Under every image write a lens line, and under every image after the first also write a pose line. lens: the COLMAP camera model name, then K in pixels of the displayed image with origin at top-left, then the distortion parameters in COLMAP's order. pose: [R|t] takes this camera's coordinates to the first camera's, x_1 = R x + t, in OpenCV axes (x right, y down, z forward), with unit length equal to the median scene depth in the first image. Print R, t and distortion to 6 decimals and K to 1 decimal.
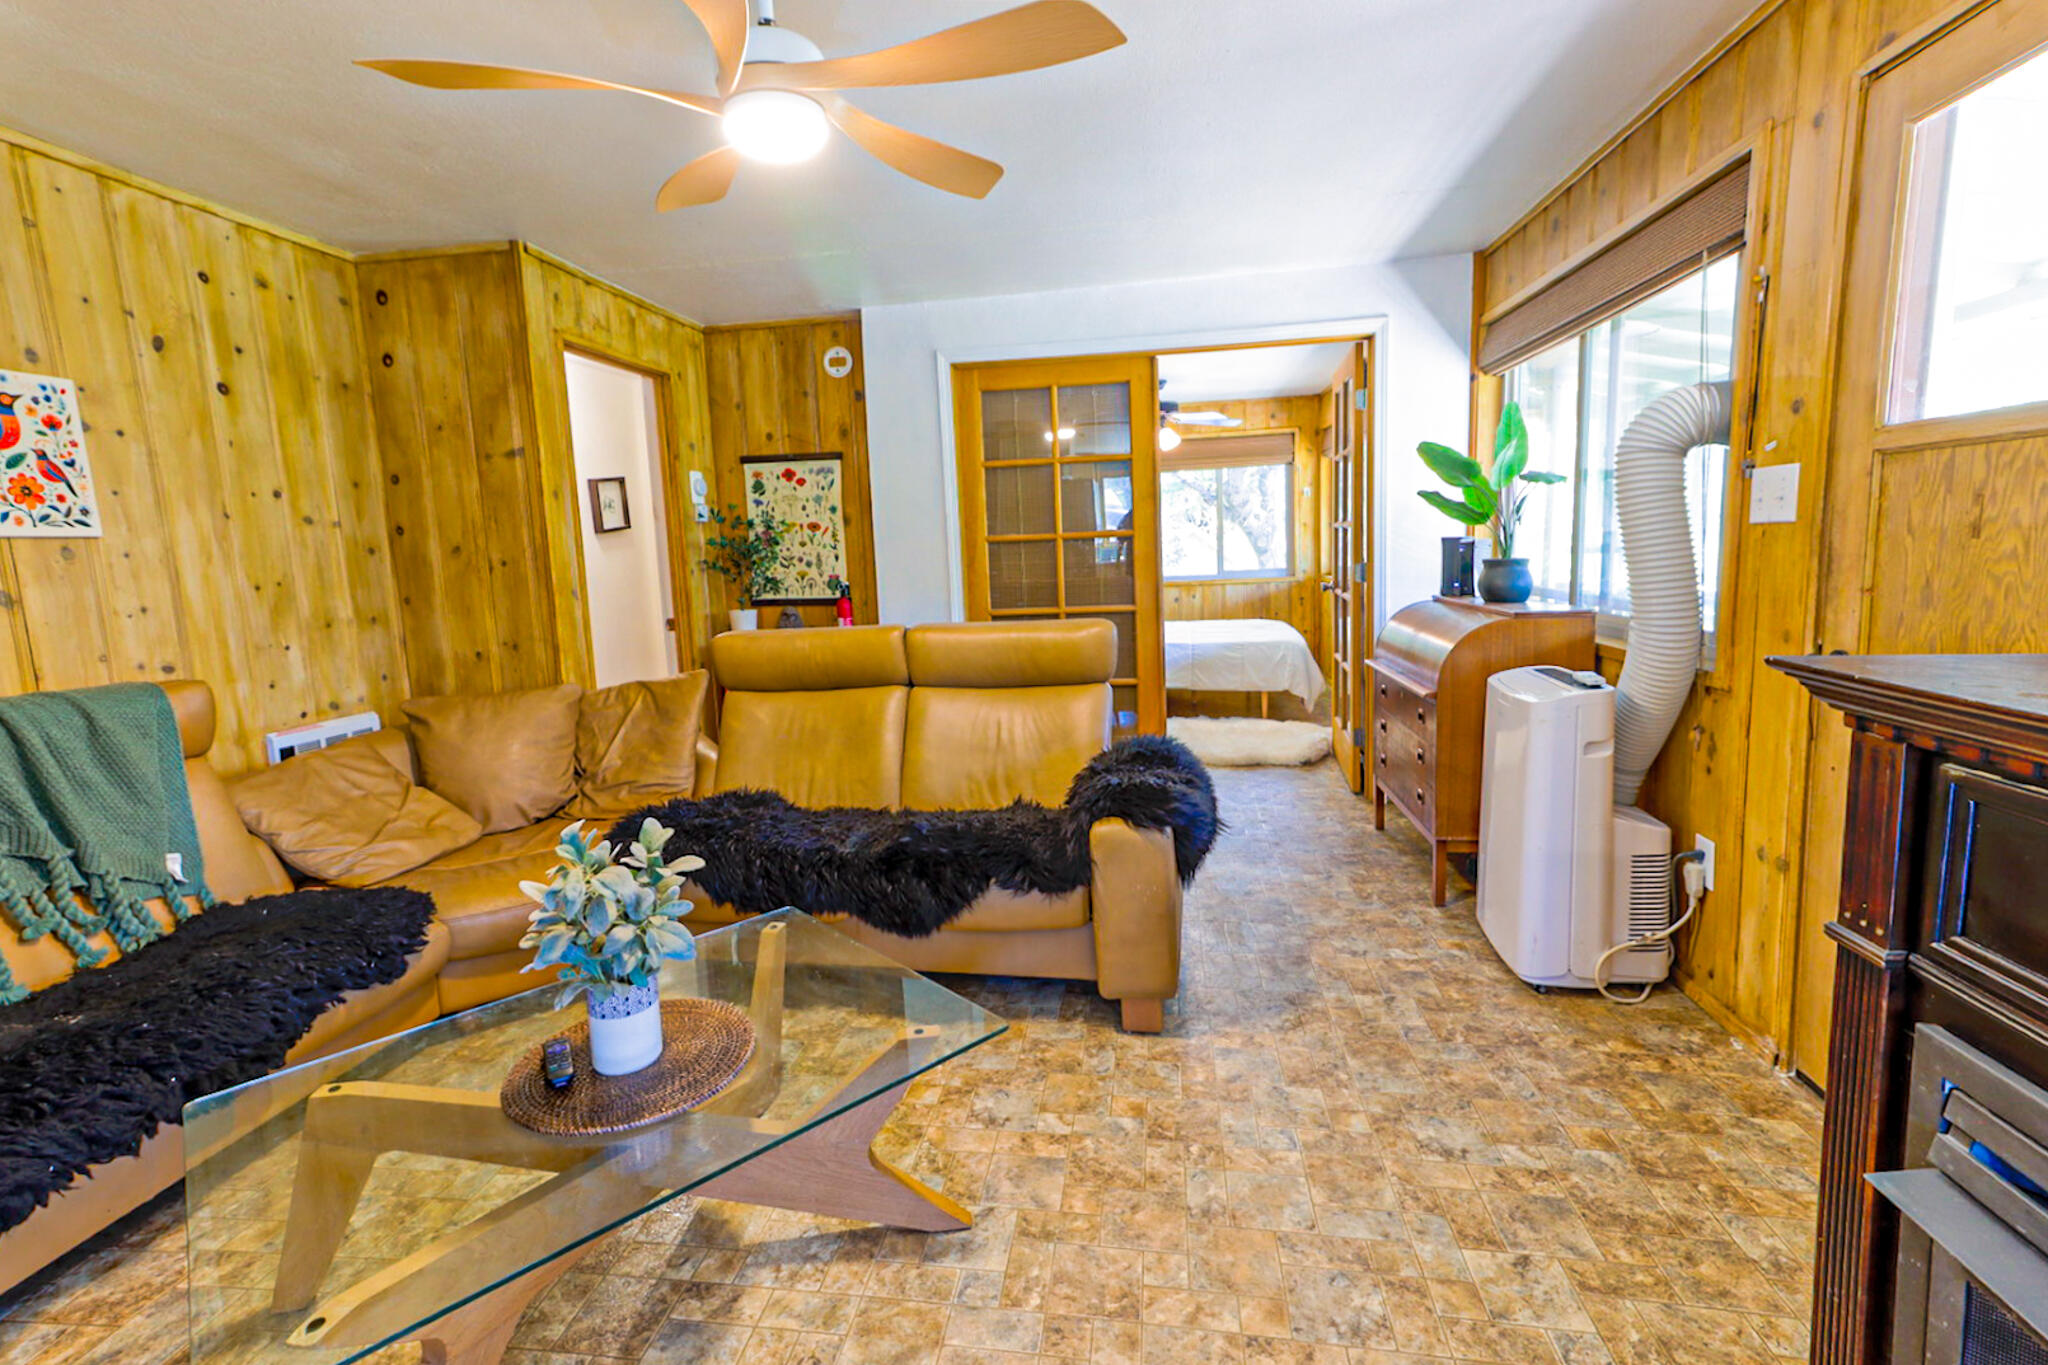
lens RADIAL K [[954.2, 0, 1004.0], [0, 954.2, 667.7], [0, 0, 1]] dist [0.004796, 0.012689]
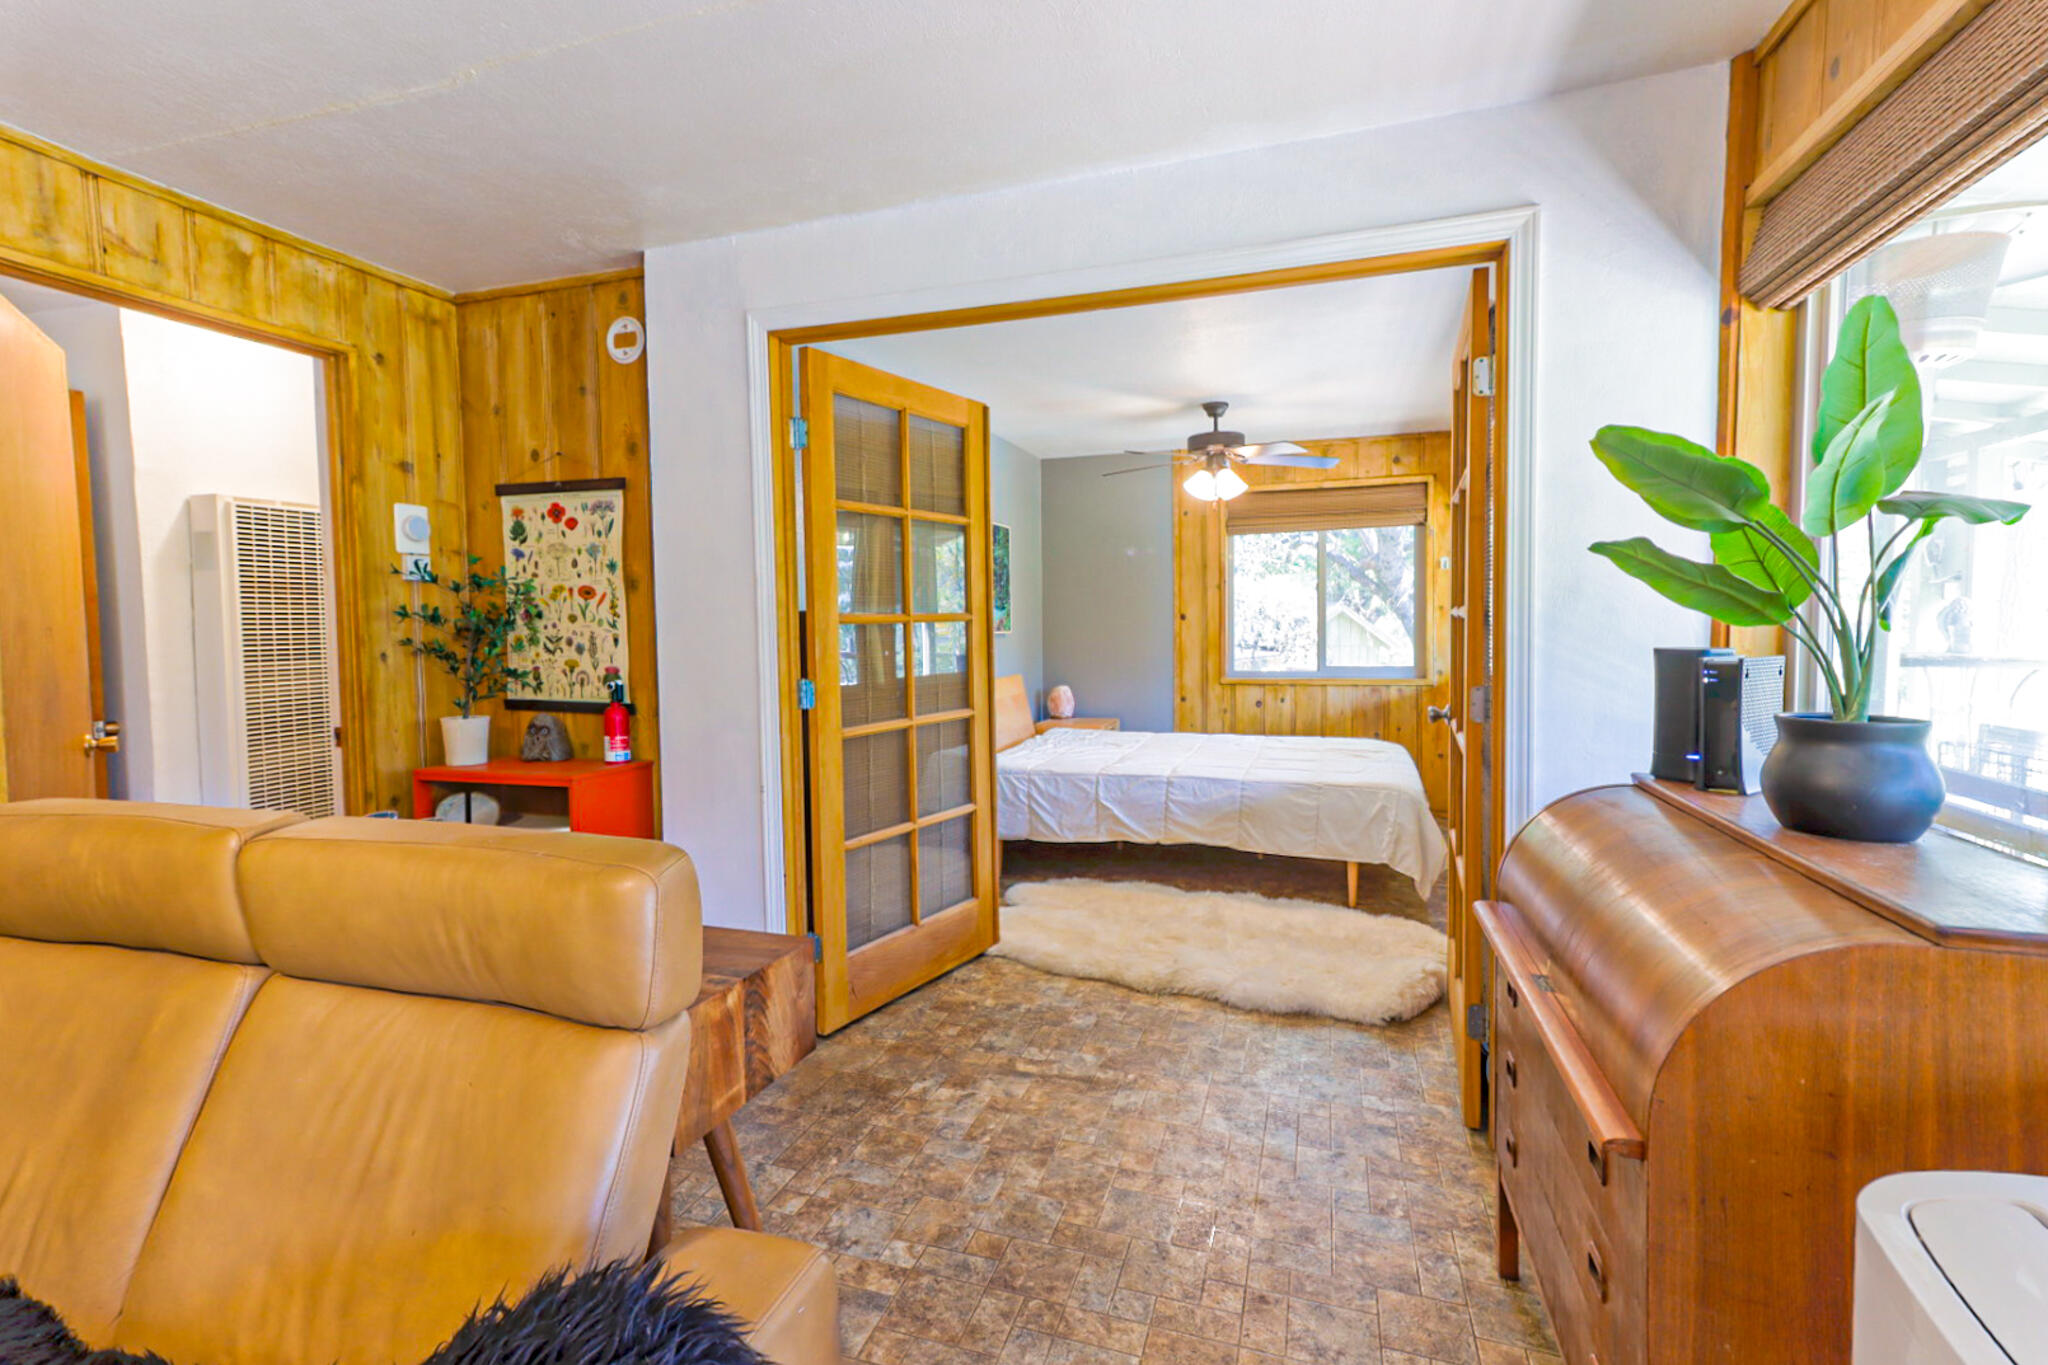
lens RADIAL K [[954.2, 0, 1004.9], [0, 954.2, 664.3], [0, 0, 1]] dist [0.004796, 0.012689]
pose [[0.985976, 0.036654, -0.162813, 0.198058], [-0.049193, 0.996069, -0.073662, -0.069125], [0.159473, 0.080639, 0.983903, 0.436543]]
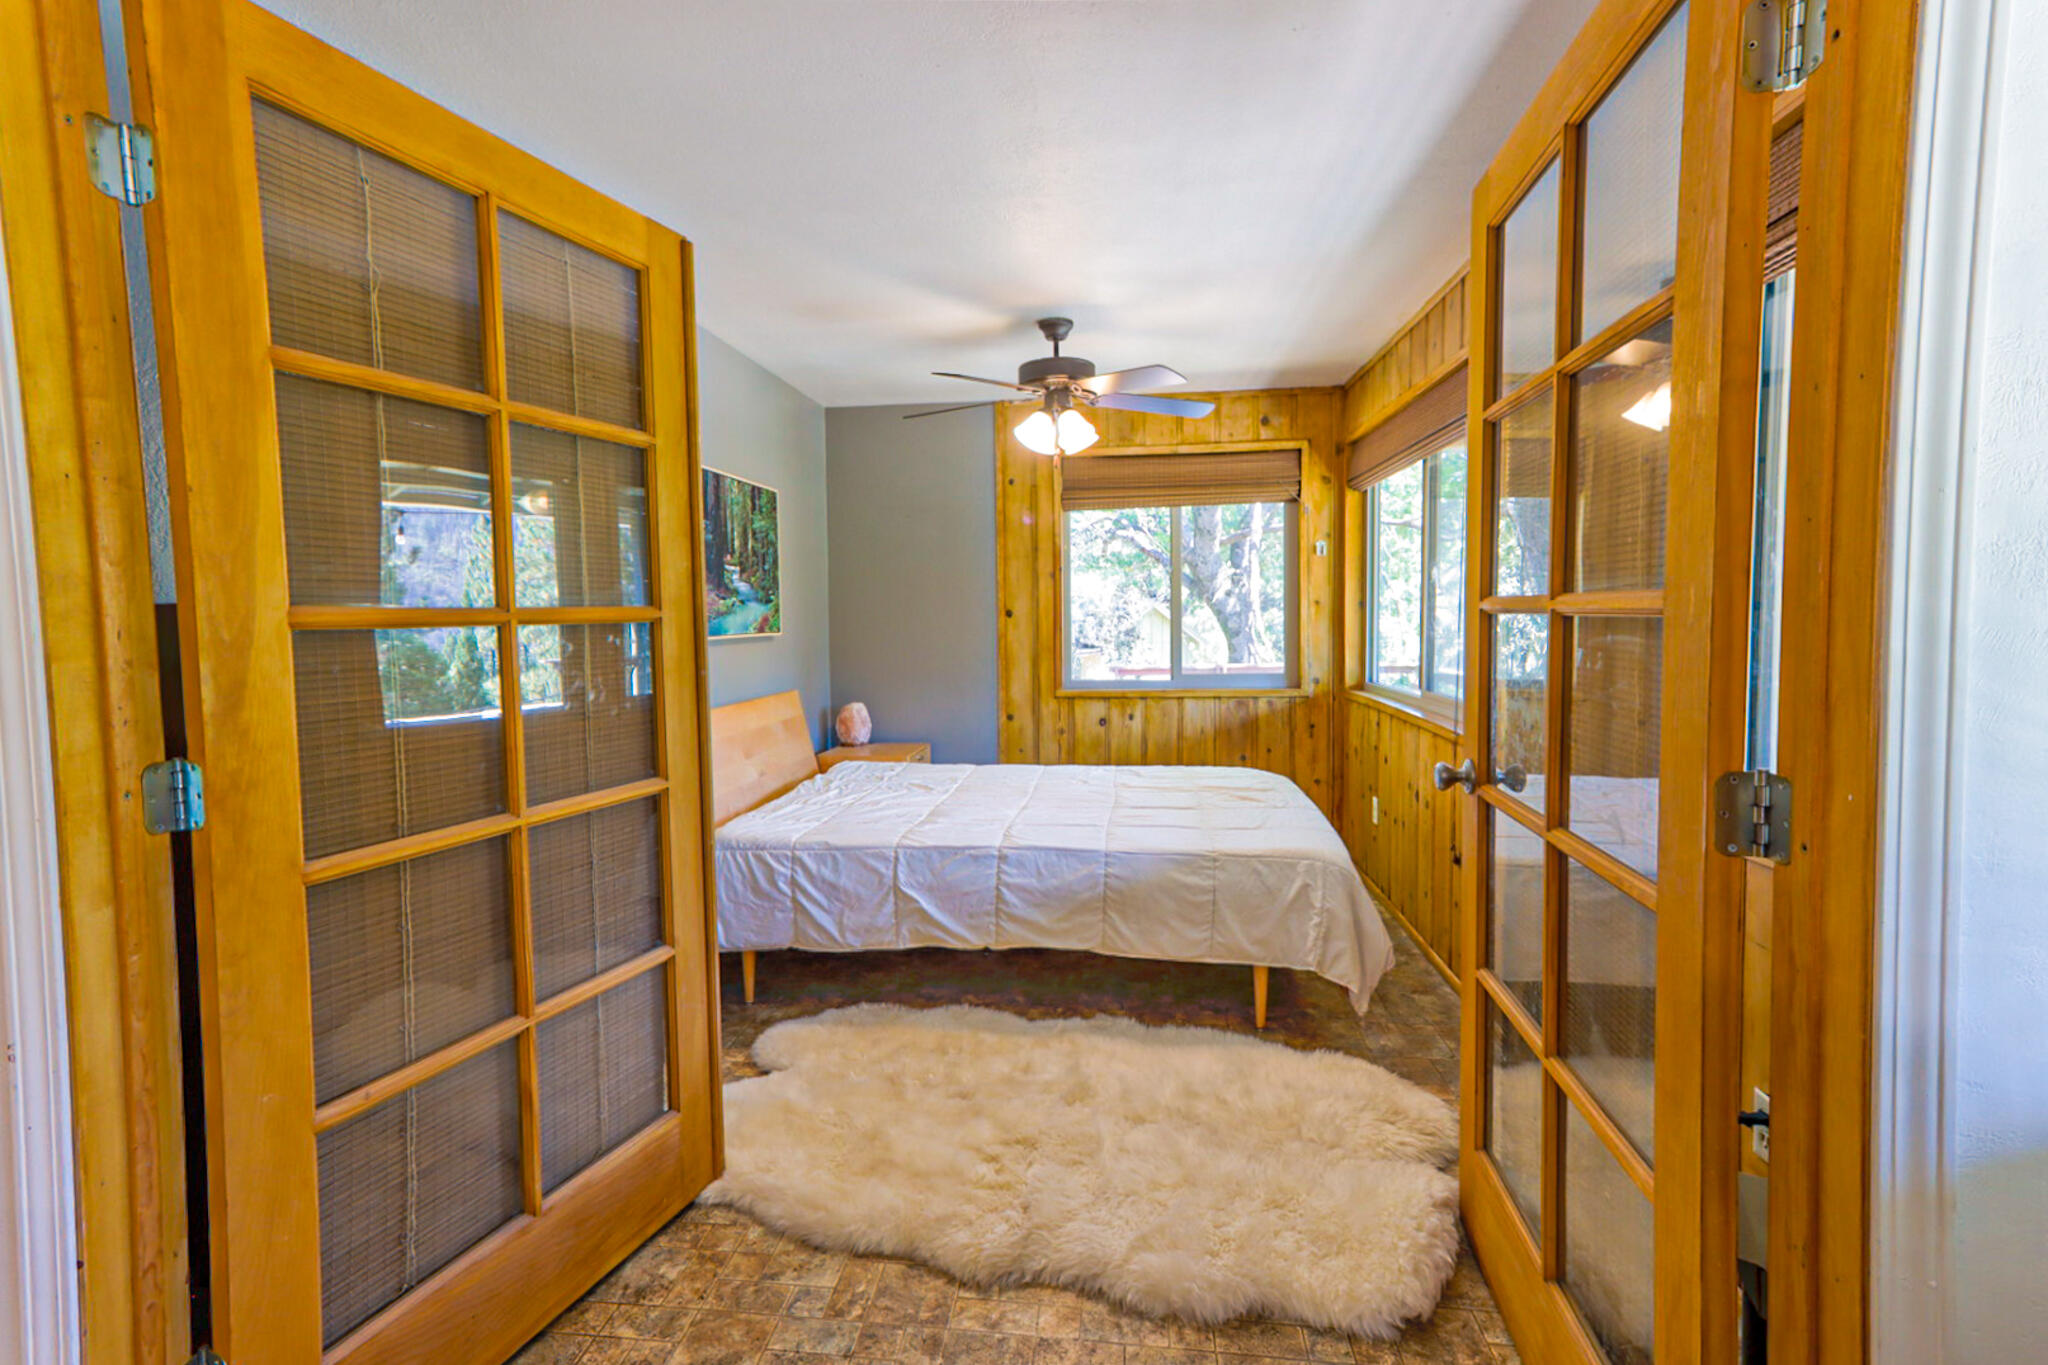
lens RADIAL K [[954.2, 0, 1013.0], [0, 954.2, 665.1], [0, 0, 1]] dist [0.004796, 0.012689]
pose [[0.998775, 0.027559, 0.041089, 0.186311], [-0.024377, 0.996807, -0.076032, -0.111322], [-0.043053, 0.074937, 0.996258, 0.760603]]
